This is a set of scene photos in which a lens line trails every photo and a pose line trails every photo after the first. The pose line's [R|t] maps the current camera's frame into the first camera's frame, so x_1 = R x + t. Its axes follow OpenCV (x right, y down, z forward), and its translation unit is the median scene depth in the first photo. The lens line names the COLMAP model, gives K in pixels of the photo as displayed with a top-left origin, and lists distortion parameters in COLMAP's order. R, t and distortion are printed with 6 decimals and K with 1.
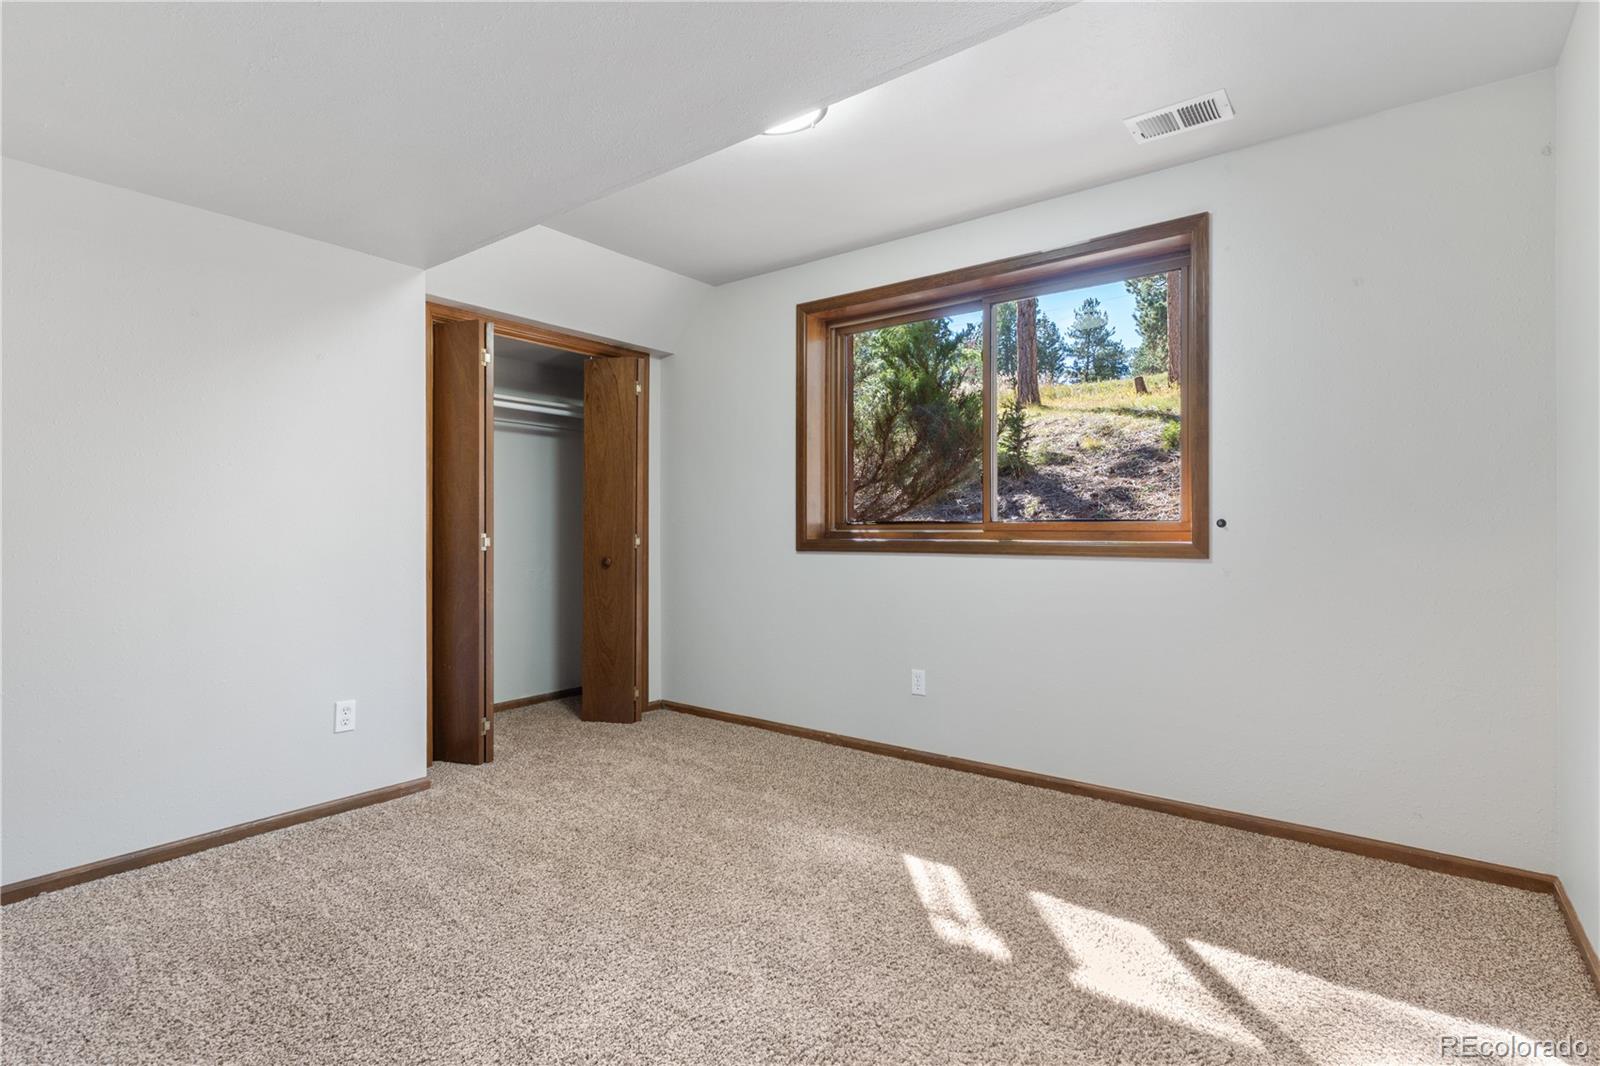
lens RADIAL K [[775.4, 0, 803.0], [0, 775.4, 528.5], [0, 0, 1]] dist [0.002606, -0.000446]
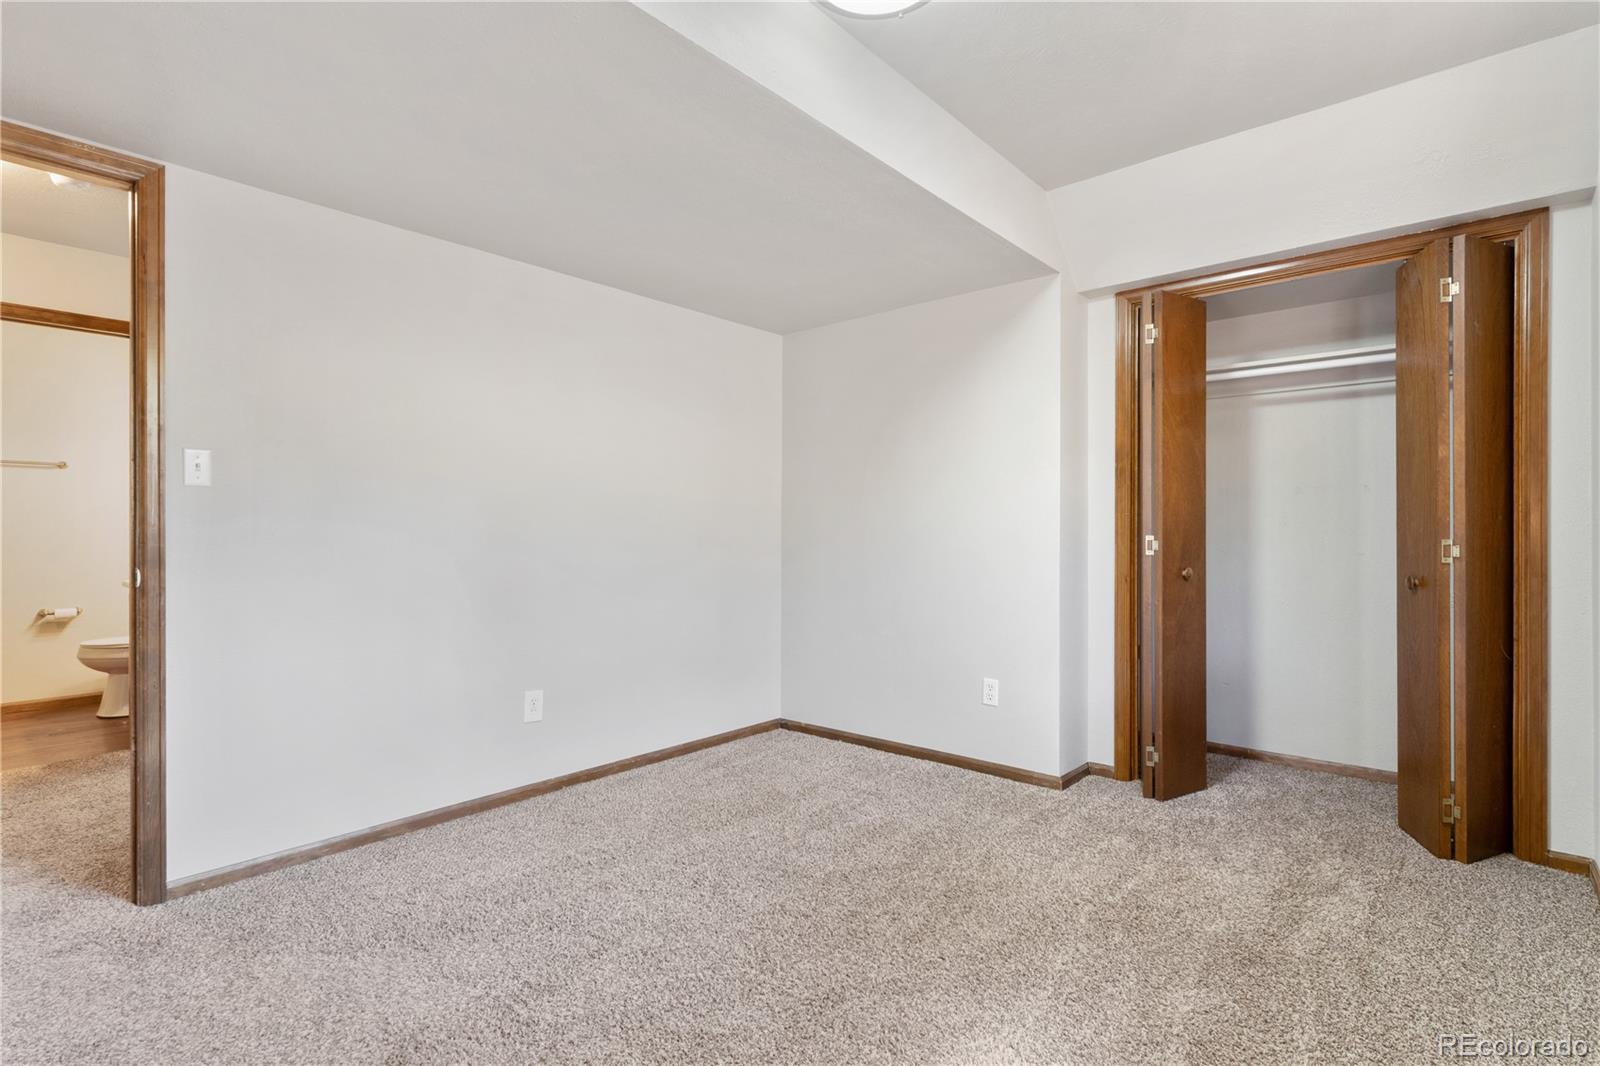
lens RADIAL K [[775.4, 0, 802.9], [0, 775.4, 534.2], [0, 0, 1]] dist [0.002606, -0.000446]
pose [[-0.065080, 0.002369, -0.997877, 0.554767], [-0.002499, 0.999994, 0.002537, 0.004417], [0.997877, 0.002658, -0.065074, 0.762026]]
